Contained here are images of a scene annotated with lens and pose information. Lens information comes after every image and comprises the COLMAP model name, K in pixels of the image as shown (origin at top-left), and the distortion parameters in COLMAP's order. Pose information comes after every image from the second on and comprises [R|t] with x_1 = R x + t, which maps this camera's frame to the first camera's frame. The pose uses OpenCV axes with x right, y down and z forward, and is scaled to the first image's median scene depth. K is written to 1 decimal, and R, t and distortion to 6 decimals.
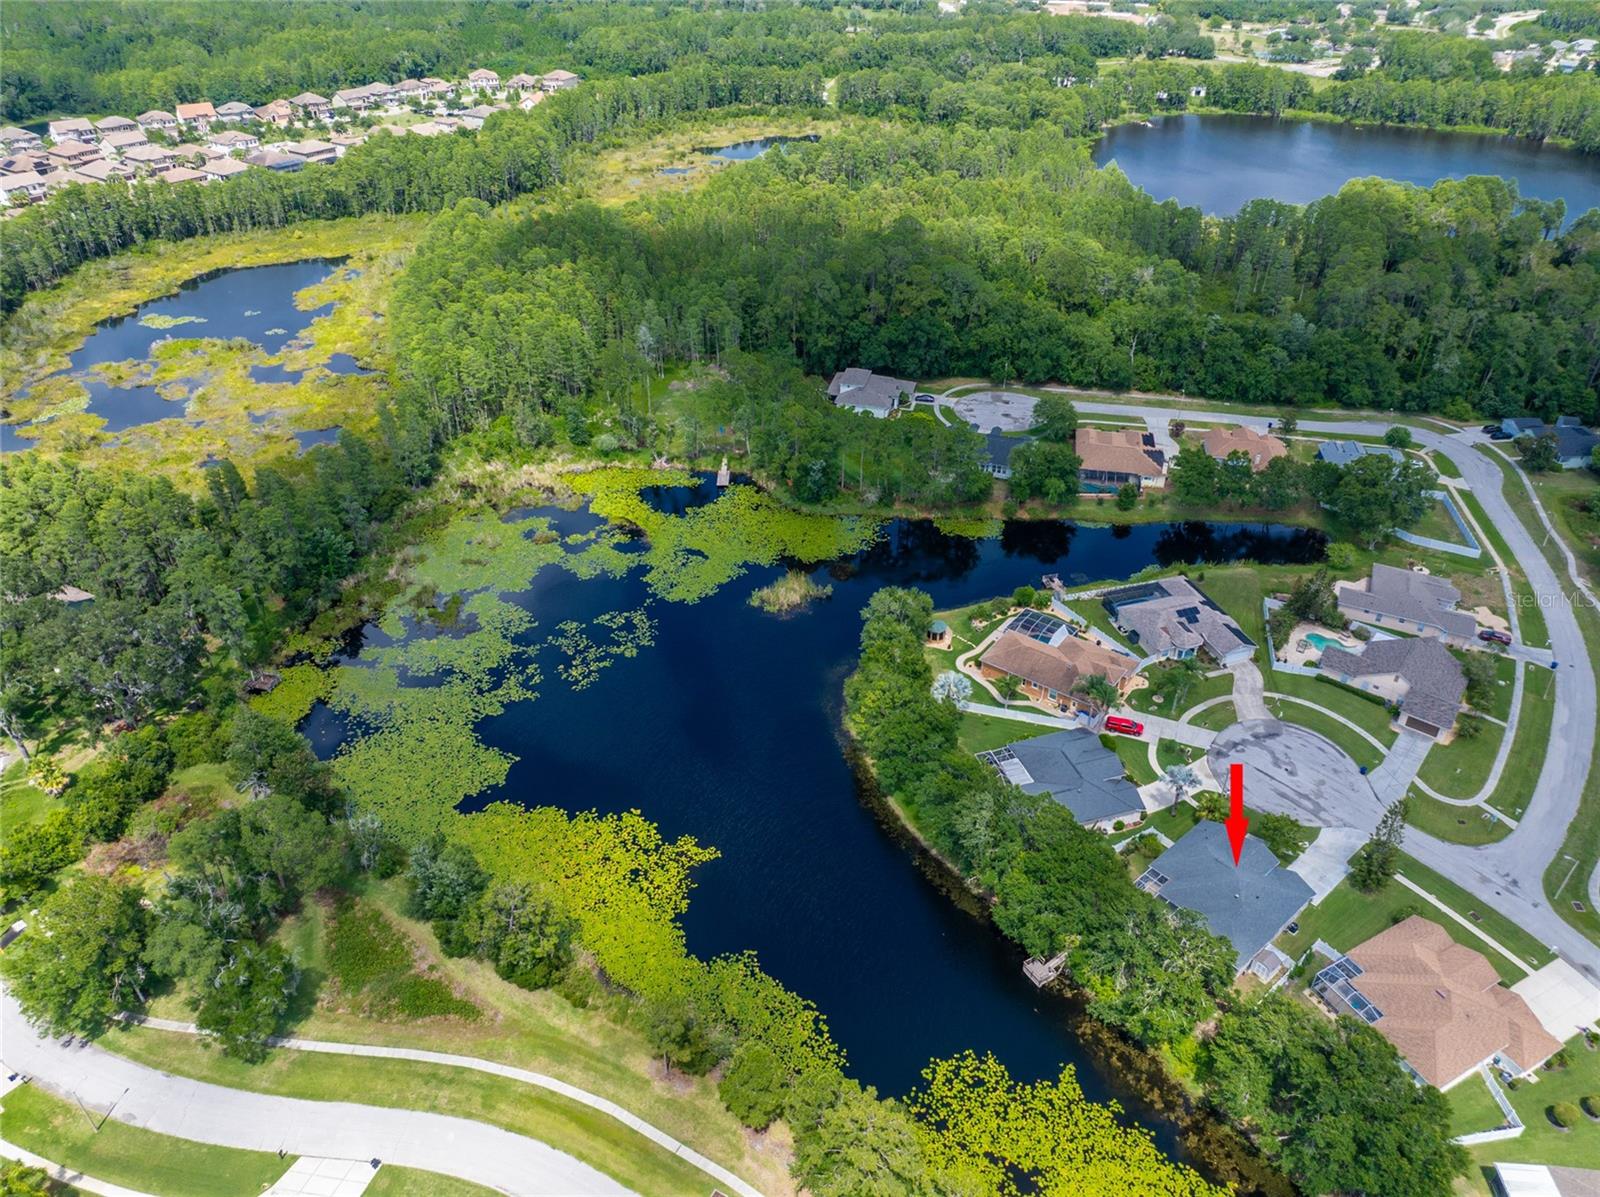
lens RADIAL K [[1127.2, 0, 811.4], [0, 1127.2, 590.6], [0, 0, 1]] dist [-0.039983, 0.007818]
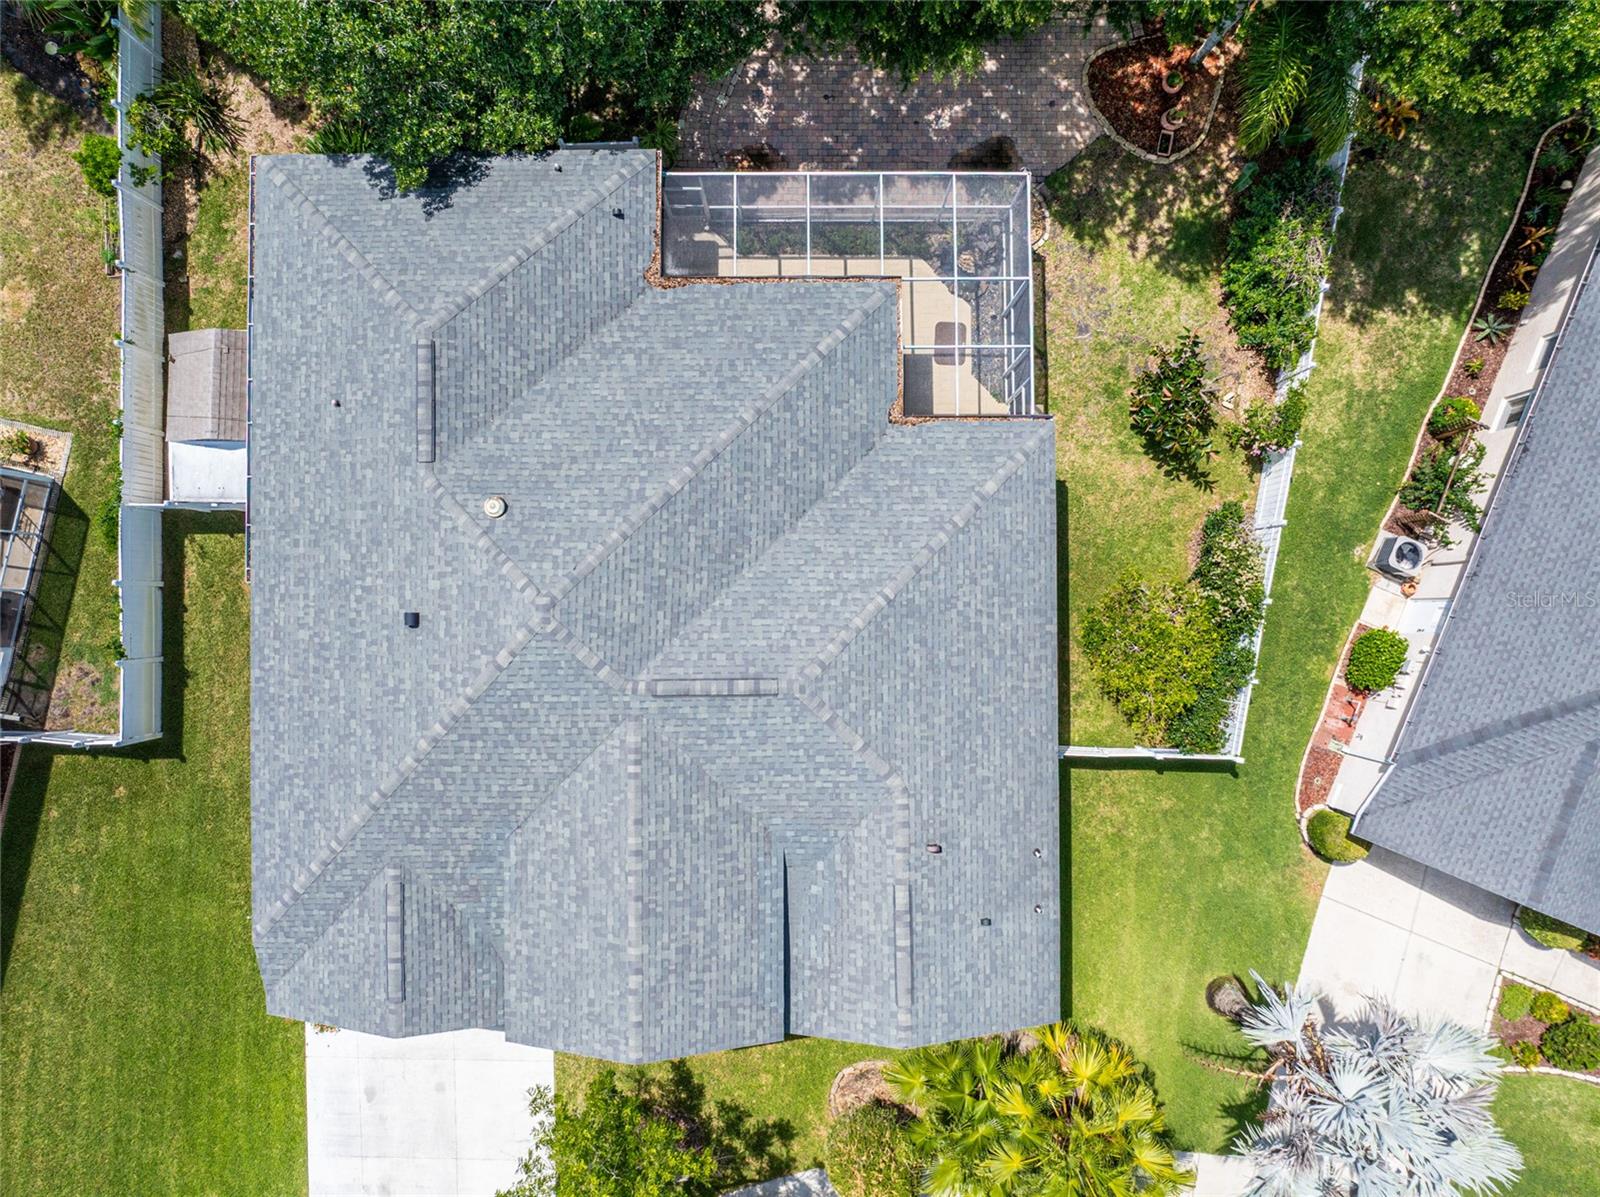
lens RADIAL K [[1127.2, 0, 811.4], [0, 1127.2, 590.6], [0, 0, 1]] dist [-0.039983, 0.007818]
pose [[-0.651659, 0.758129, -0.024115, 0.313598], [-0.428018, -0.341289, 0.836853, 0.104526], [0.626212, 0.555665, 0.546896, 0.816911]]
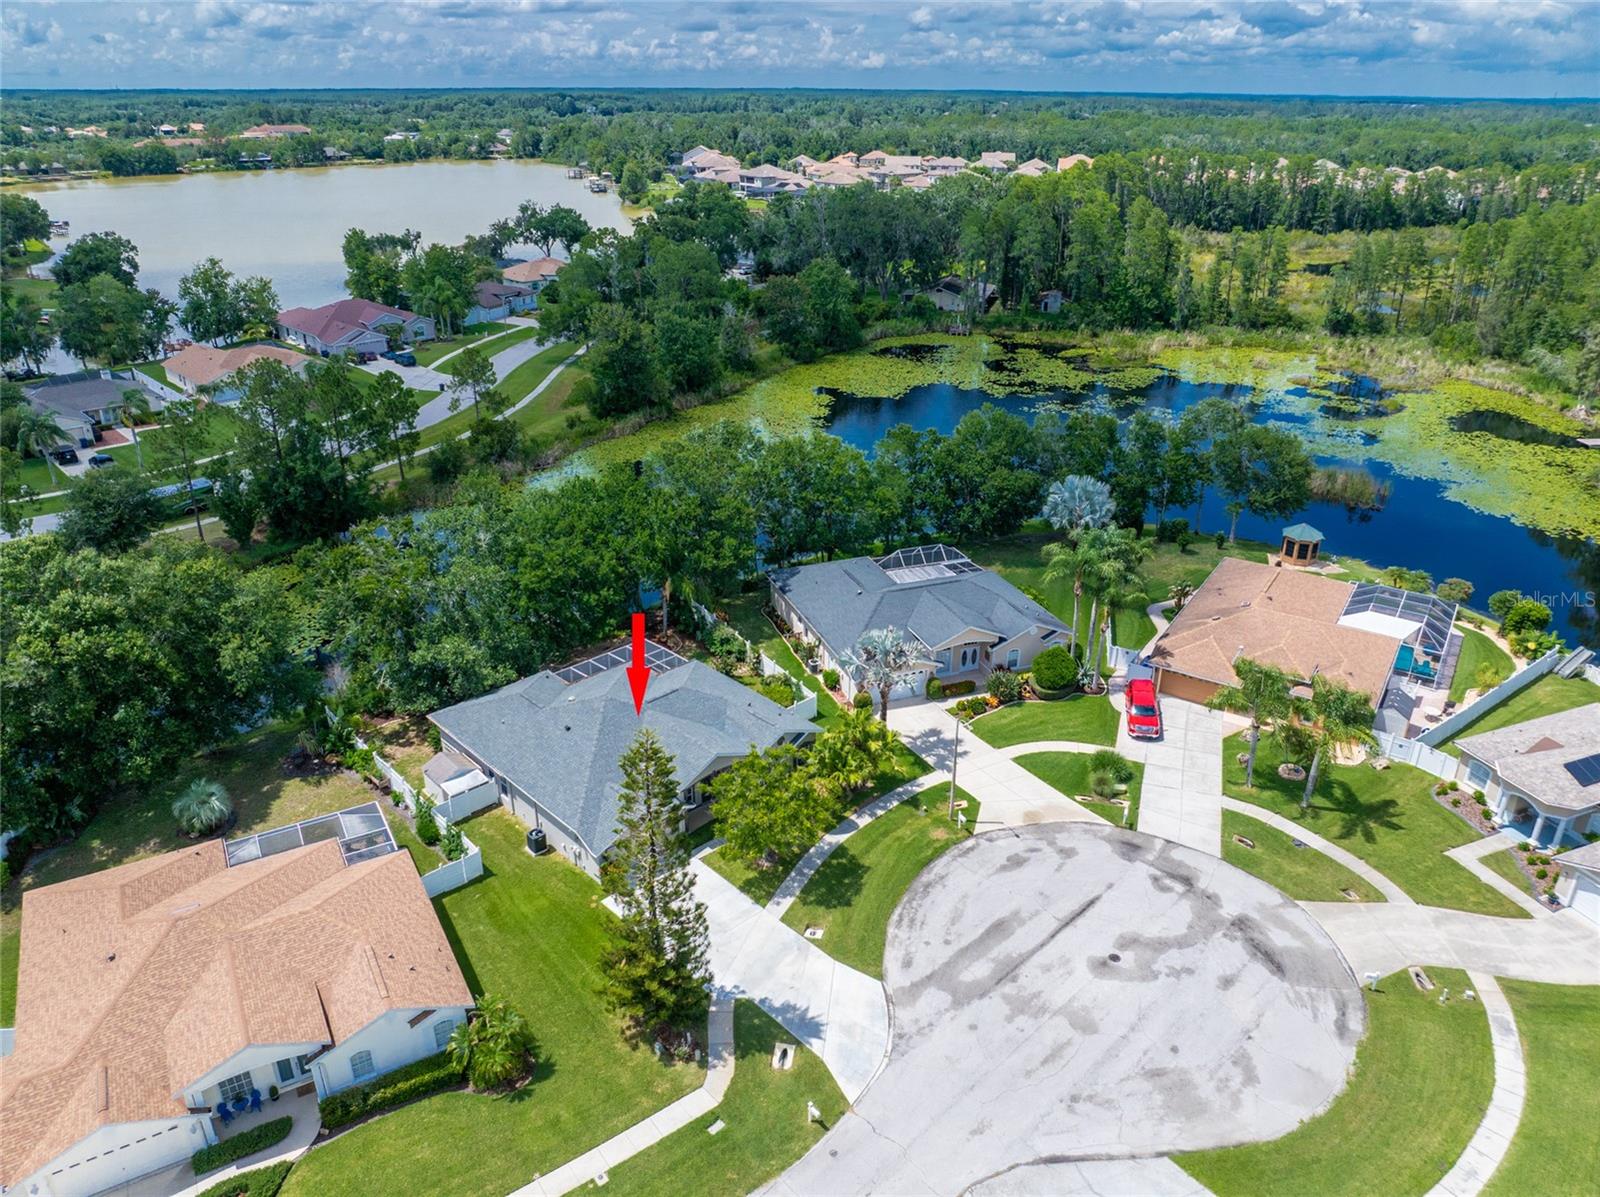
lens RADIAL K [[1127.2, 0, 811.4], [0, 1127.2, 590.6], [0, 0, 1]] dist [-0.039983, 0.007818]
pose [[0.054831, 0.405536, -0.912433, 0.702426], [-0.558029, 0.770226, 0.308798, 0.022192], [0.828008, 0.492232, 0.268534, 0.801843]]
